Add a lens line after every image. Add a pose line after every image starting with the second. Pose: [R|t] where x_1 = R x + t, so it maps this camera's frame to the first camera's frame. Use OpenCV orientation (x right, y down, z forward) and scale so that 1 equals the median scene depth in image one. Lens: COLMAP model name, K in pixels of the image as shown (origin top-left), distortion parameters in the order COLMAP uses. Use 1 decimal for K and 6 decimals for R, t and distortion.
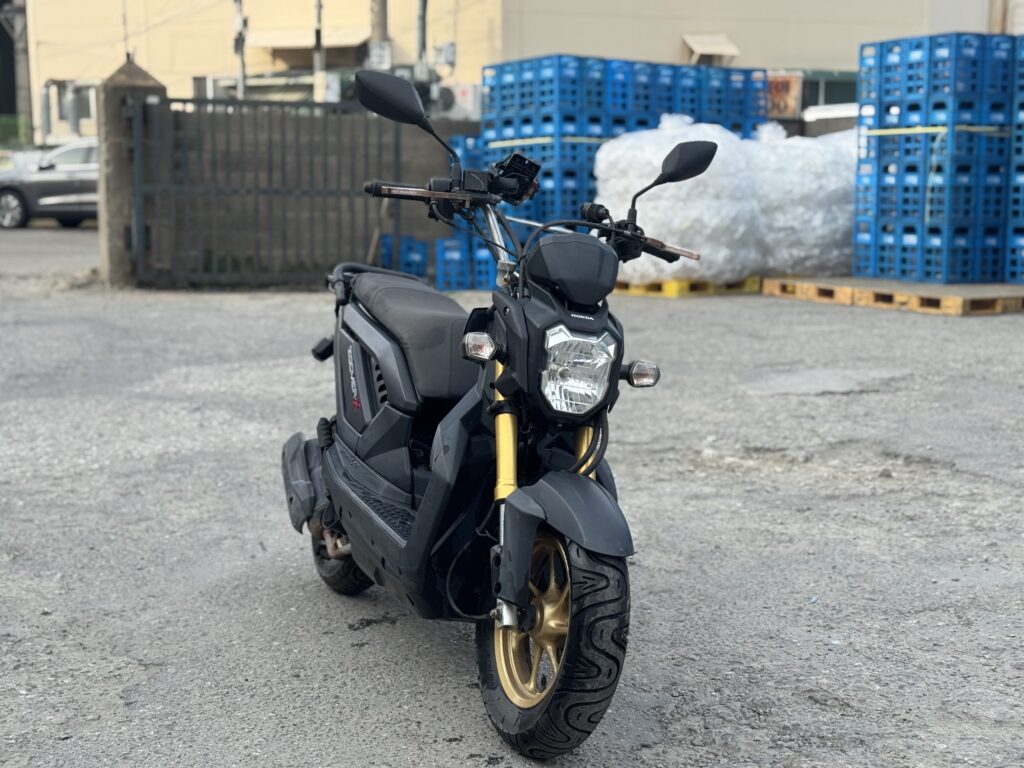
lens RADIAL K [[1556.0, 0, 509.1], [0, 1556.0, 380.1], [0, 0, 1]] dist [0.162182, 0.000000]
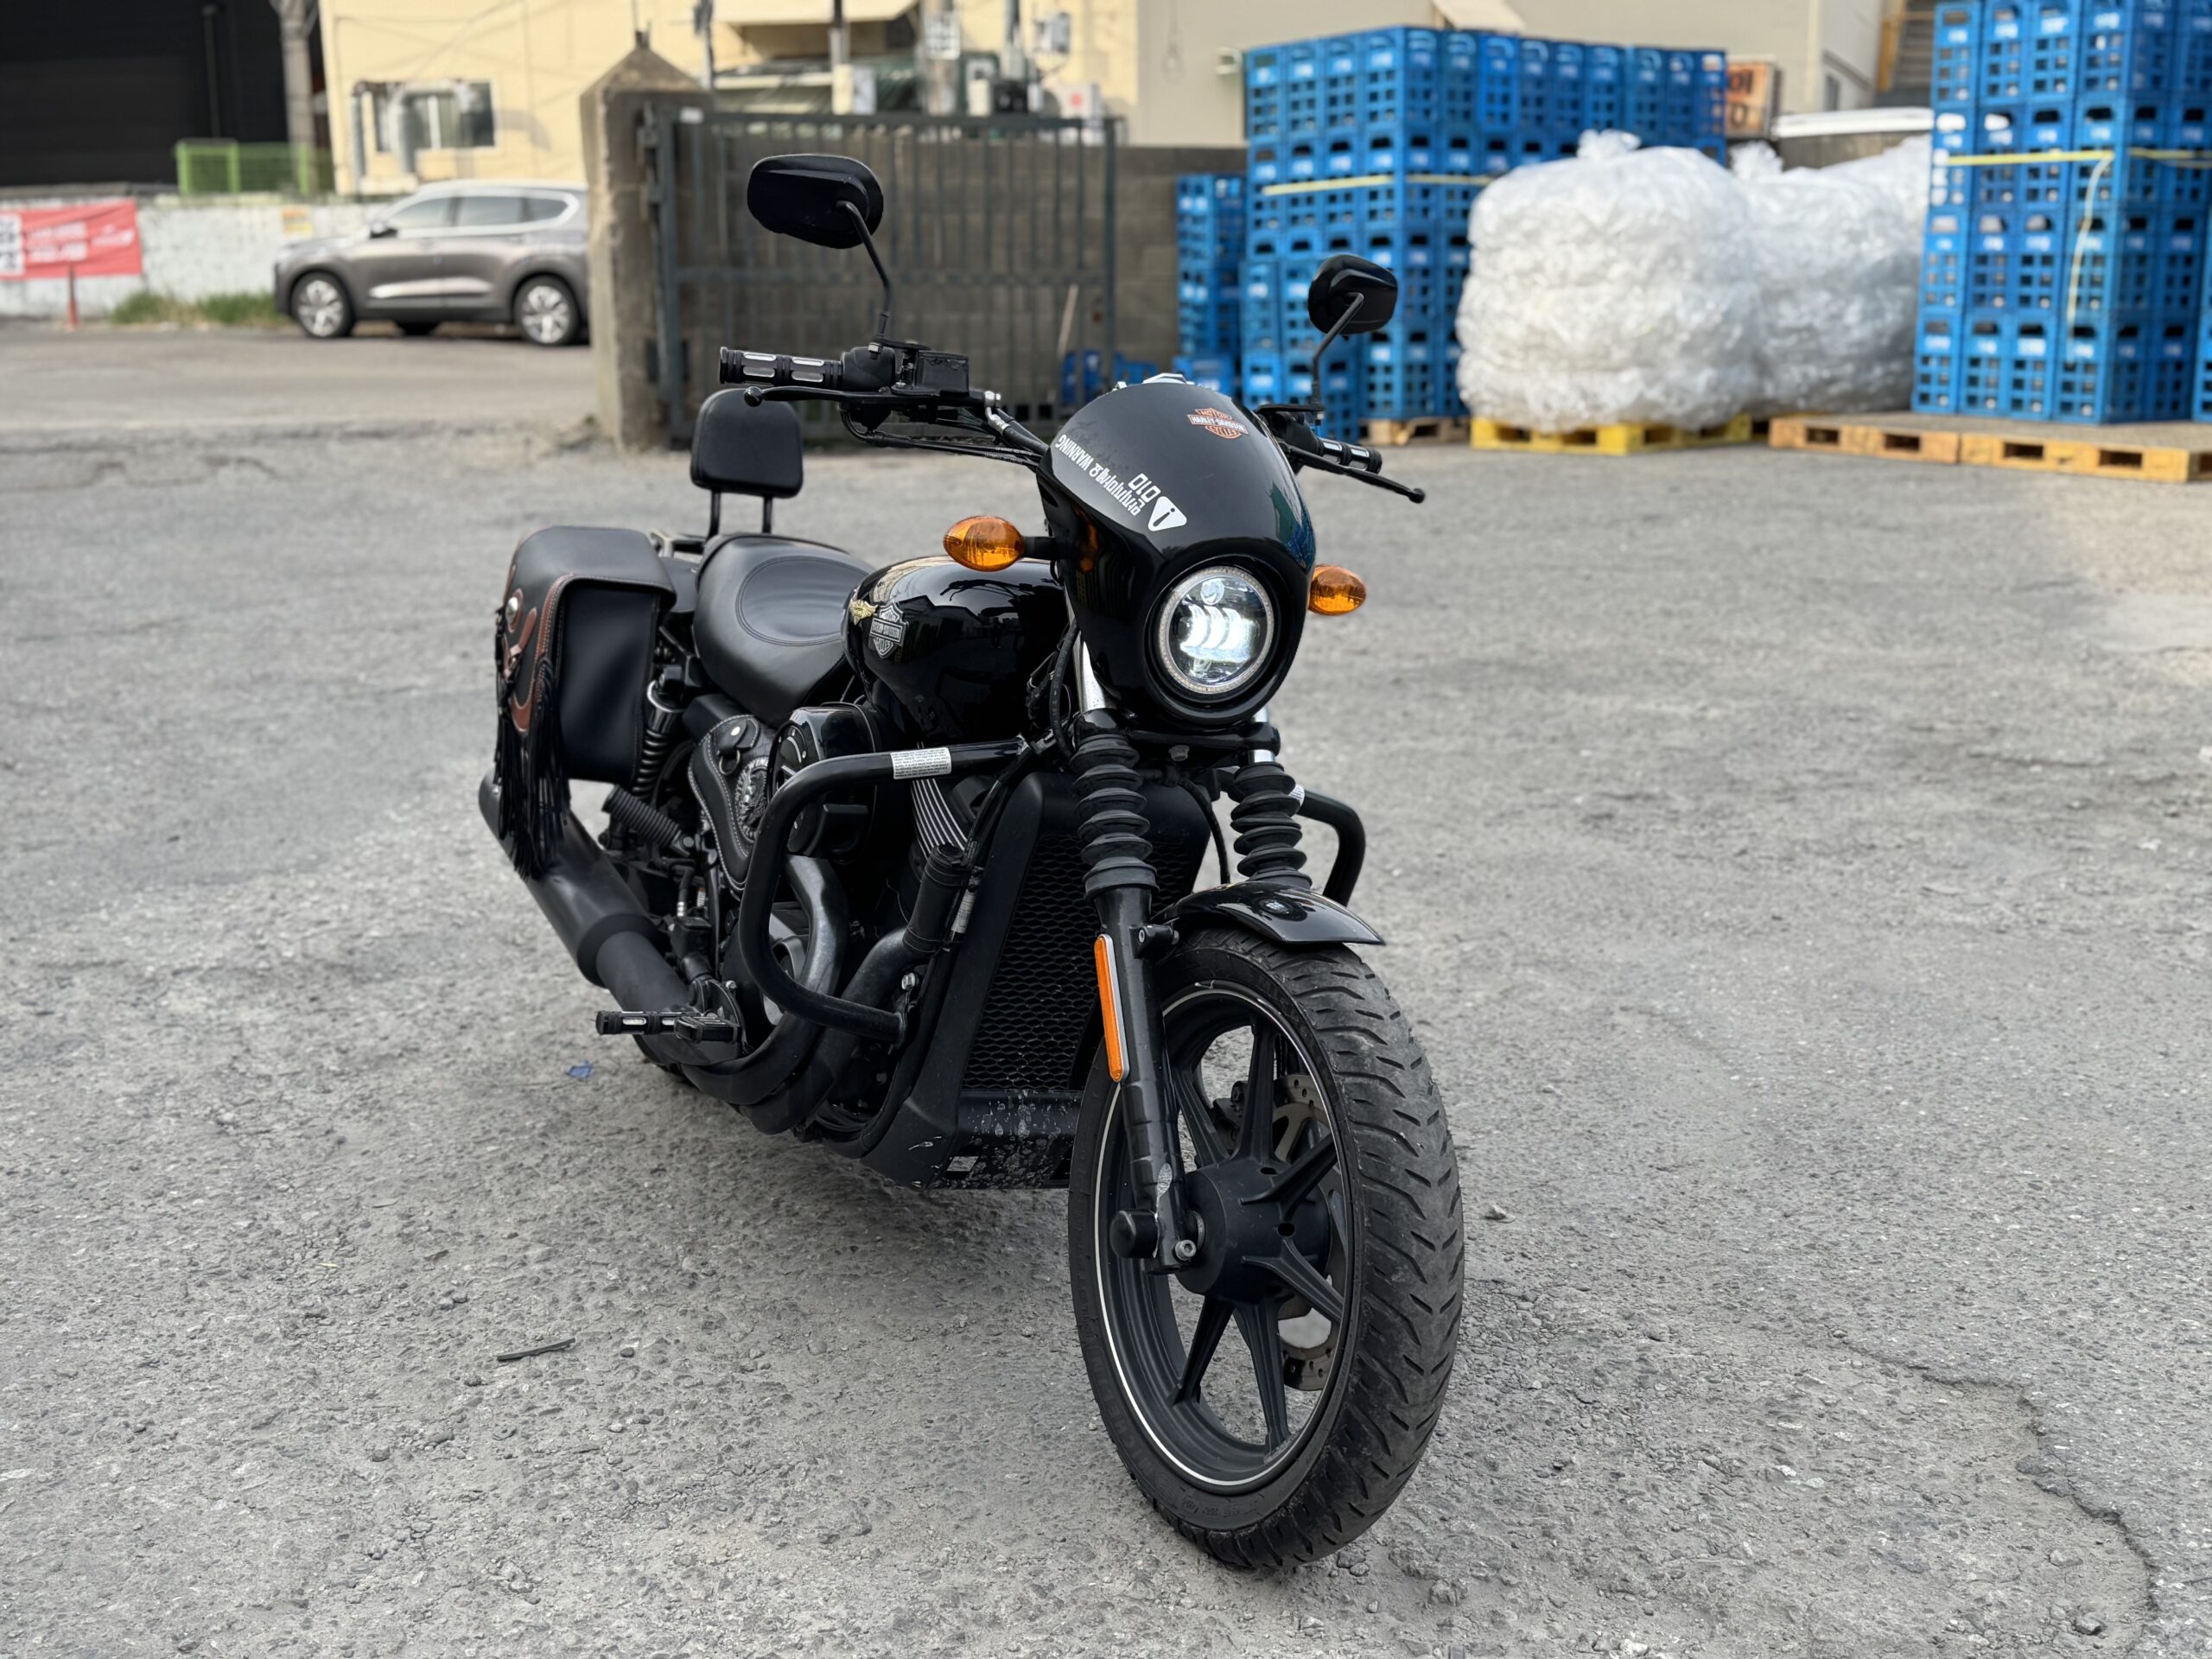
lens RADIAL K [[2466.7, 0, 1103.7], [0, 2466.7, 827.5], [0, 0, 1]] dist [0.083634, 0.000000]
pose [[0.999075, -0.018362, 0.038888, -0.113704], [0.014238, 0.994498, 0.103786, -0.011750], [-0.040580, -0.103137, 0.993839, 0.063987]]
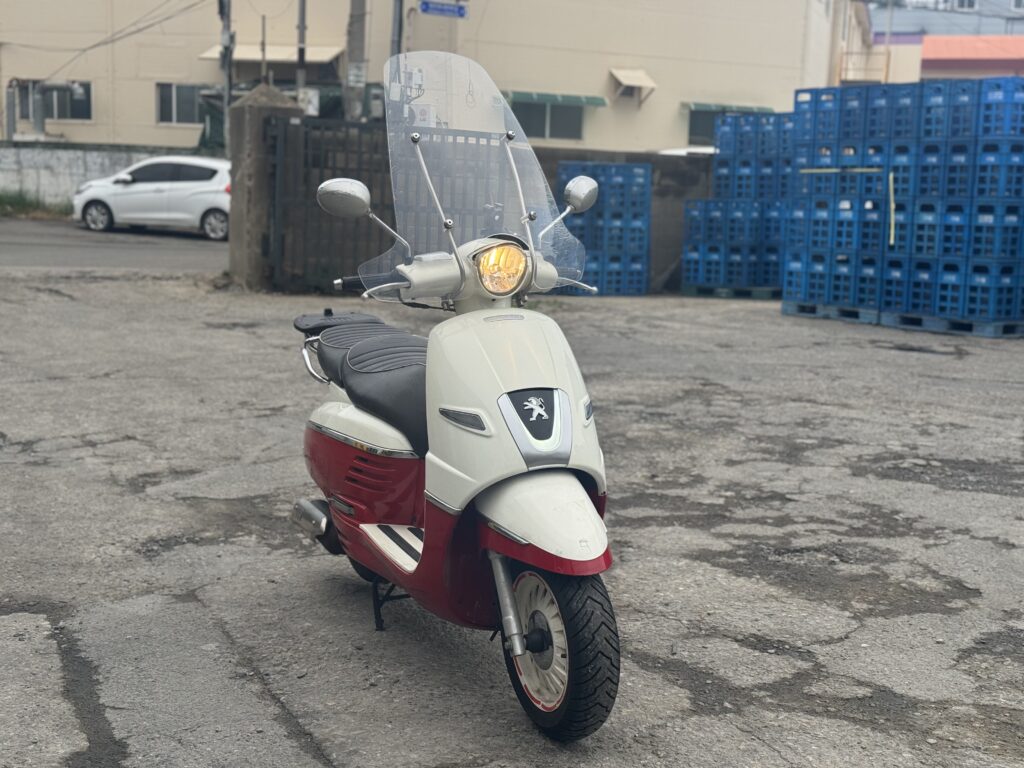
lens RADIAL K [[1419.1, 0, 511.7], [0, 1419.1, 389.7], [0, 0, 1]] dist [0.118454, 0.000000]
pose [[0.988504, 0.014425, 0.150505, -0.219923], [-0.017053, 0.999724, 0.016184, -0.008006], [-0.150230, -0.018565, 0.988477, -0.017825]]
